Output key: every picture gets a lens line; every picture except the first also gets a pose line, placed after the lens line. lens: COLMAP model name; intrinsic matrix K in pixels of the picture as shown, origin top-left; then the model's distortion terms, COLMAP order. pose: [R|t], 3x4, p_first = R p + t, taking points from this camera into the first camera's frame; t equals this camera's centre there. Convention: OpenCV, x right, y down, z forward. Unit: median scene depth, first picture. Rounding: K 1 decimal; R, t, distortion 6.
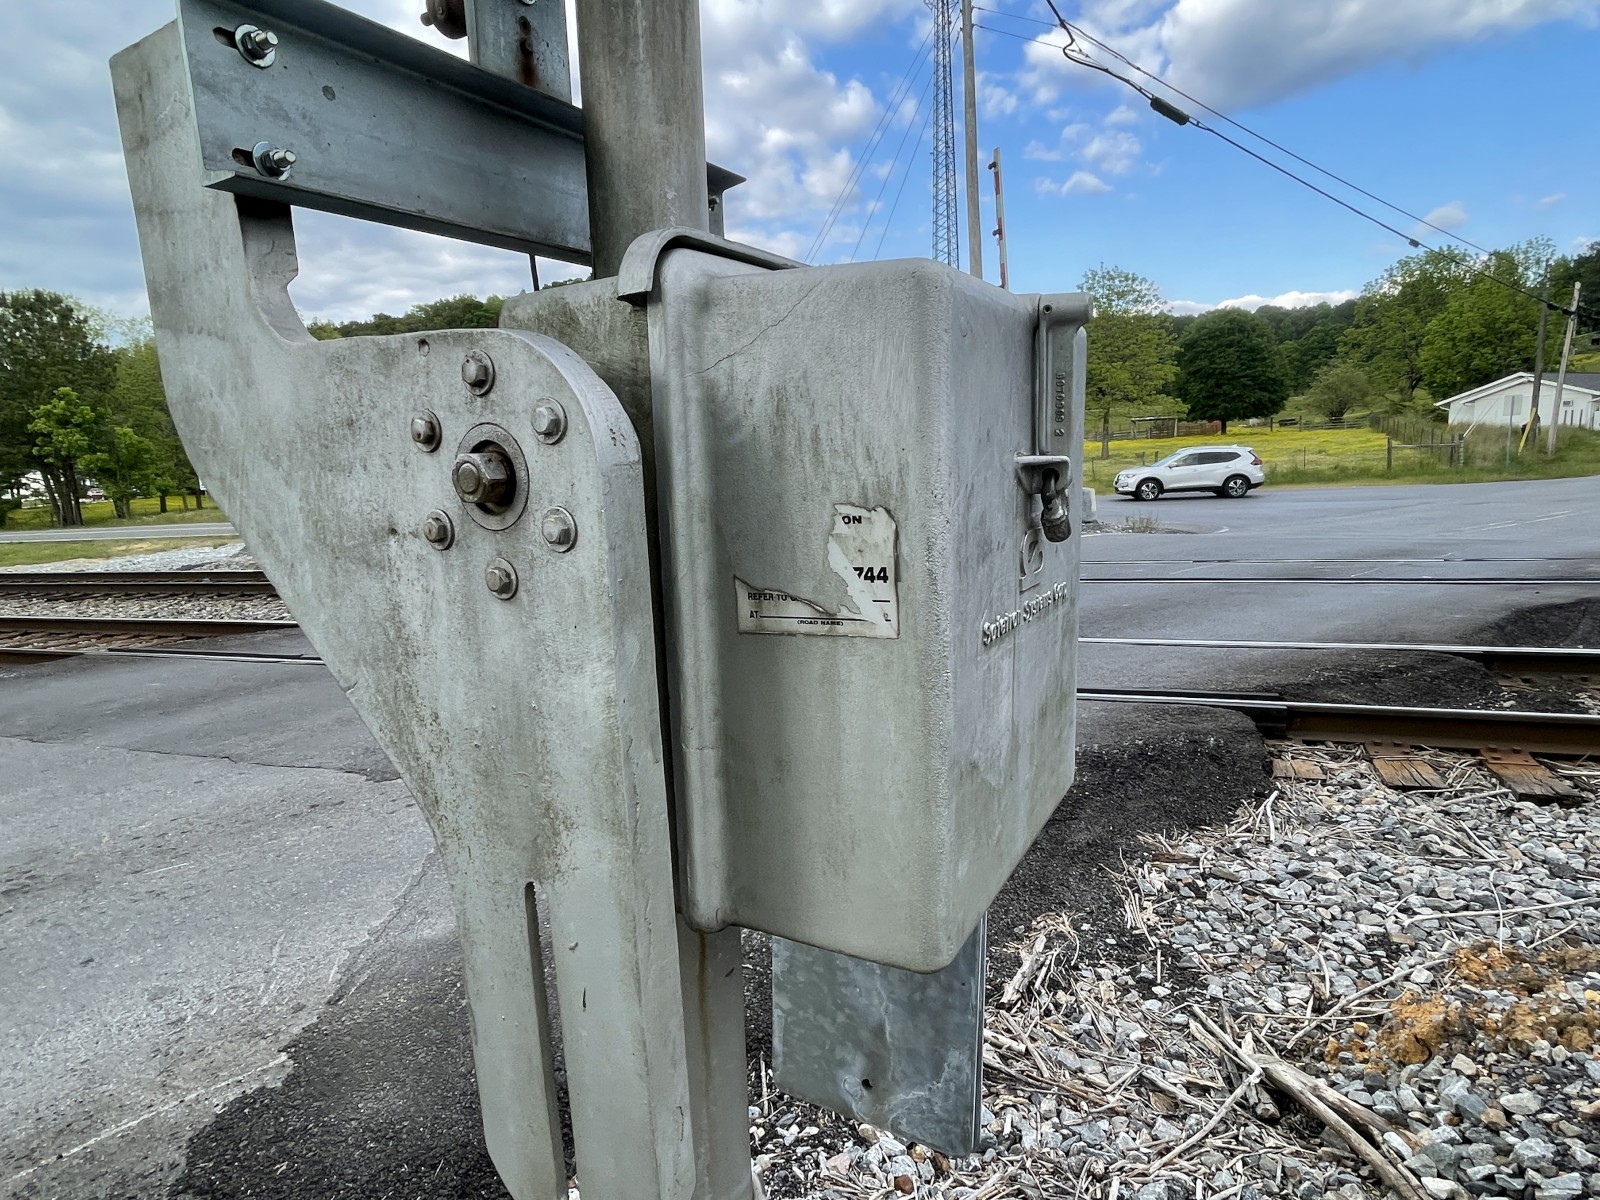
lens RADIAL K [[867.1, 0, 800.0], [0, 867.1, 600.0], [0, 0, 1]] dist [-0.004946, -0.000385]
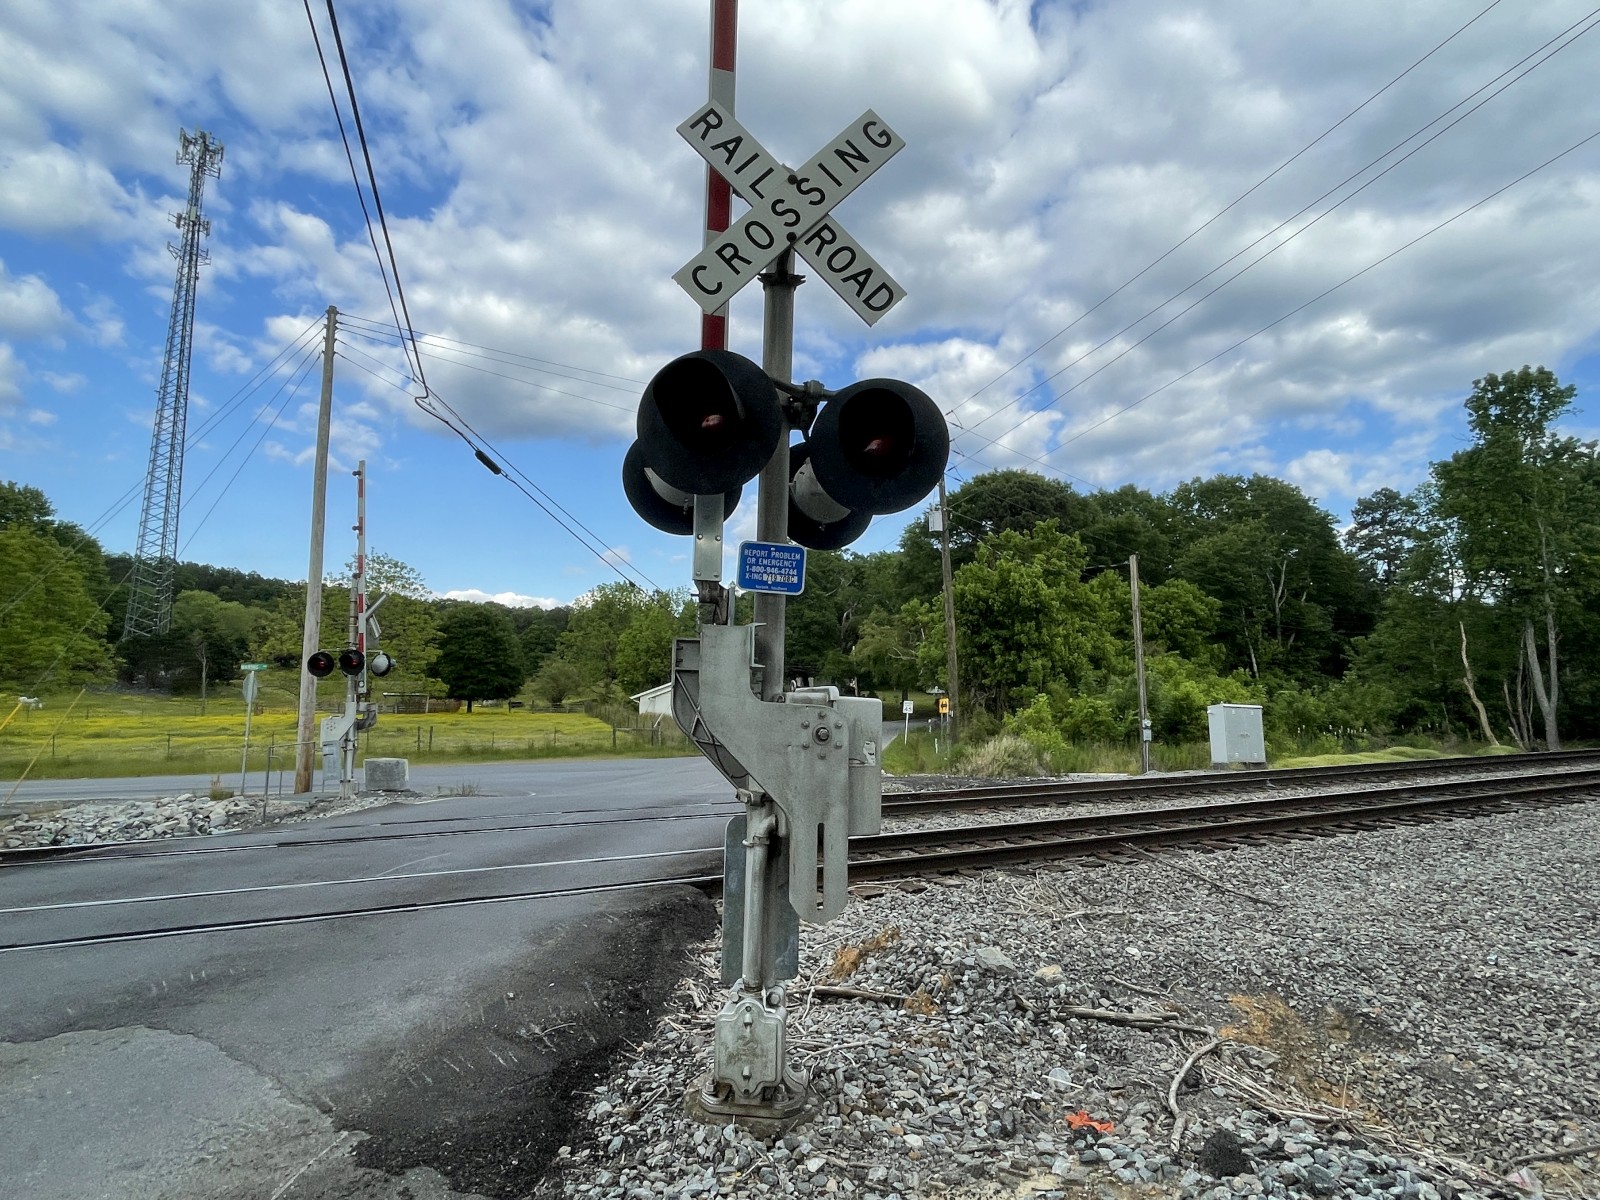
lens RADIAL K [[852.5, 0, 800.0], [0, 852.5, 600.0], [0, 0, 1]] dist [0.003706, 0.000444]
pose [[0.668384, 0.144846, 0.729577, -0.056803], [0.090212, 0.957830, -0.272807, 0.006129], [-0.738326, 0.248156, 0.627131, -0.030411]]
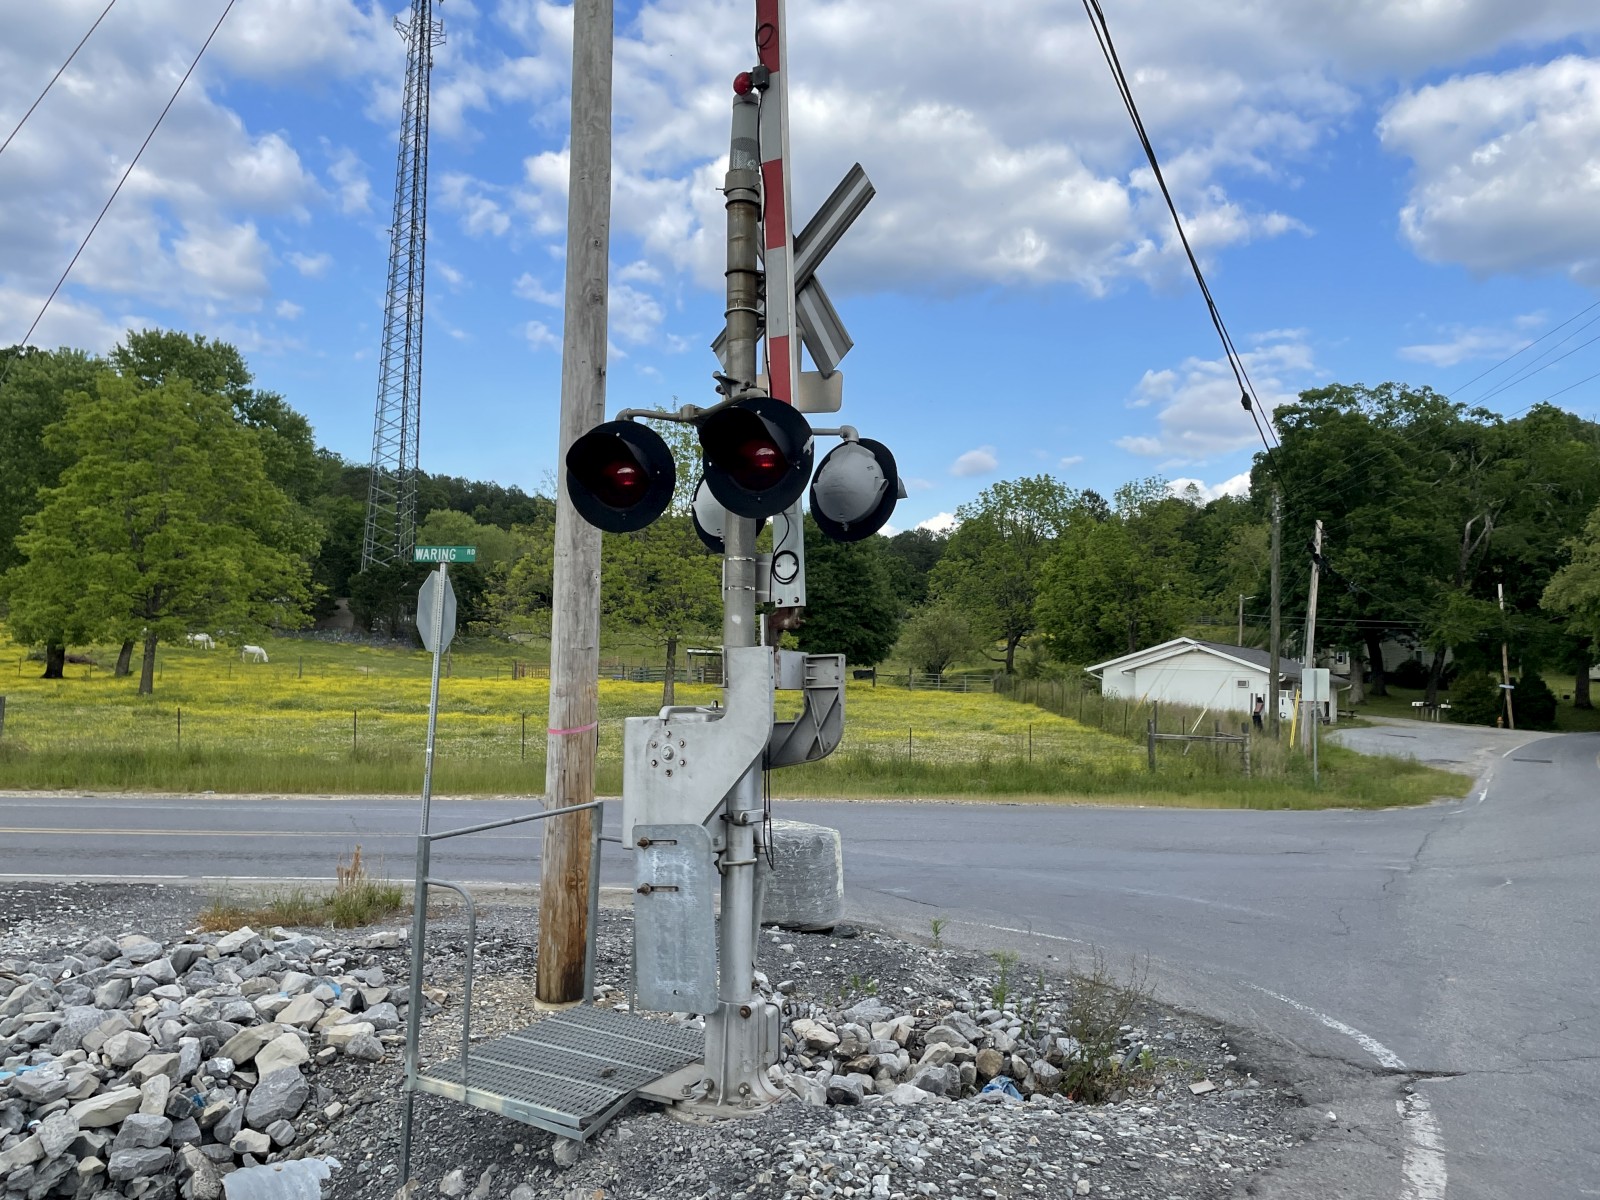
lens RADIAL K [[1256.4, 0, 796.7], [0, 1256.4, 584.8], [0, 0, 1]] dist [0.065470, -0.008042]
pose [[0.880639, 0.114694, 0.459696, 0.028235], [0.001129, 0.969746, -0.244113, -0.040986], [-0.473787, 0.215494, 0.853867, 0.221037]]
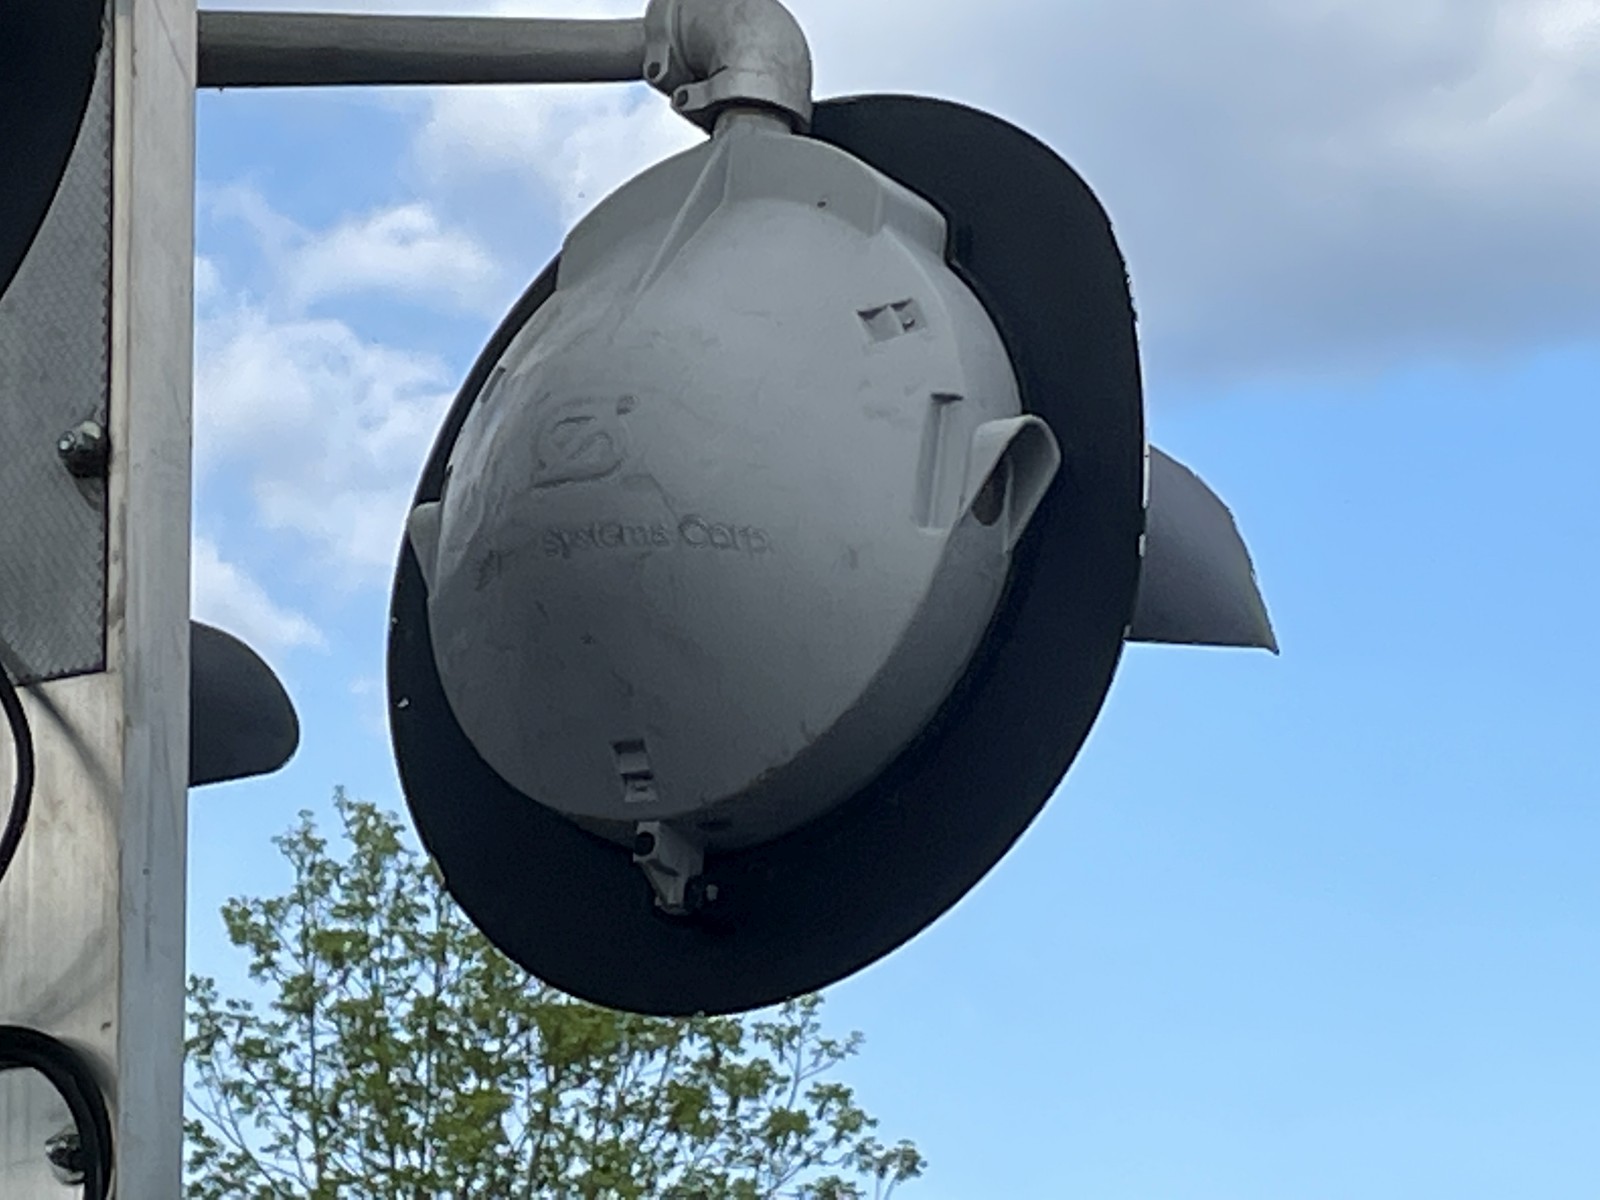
lens RADIAL K [[6181.0, 0, 800.0], [0, 6181.0, 600.0], [0, 0, 1]] dist [0.161081, 0.851014]
pose [[0.901582, 0.201092, 0.383030, 0.058651], [-0.024557, 0.907758, -0.418774, -0.050288], [-0.431911, 0.368153, 0.823357, 0.260366]]
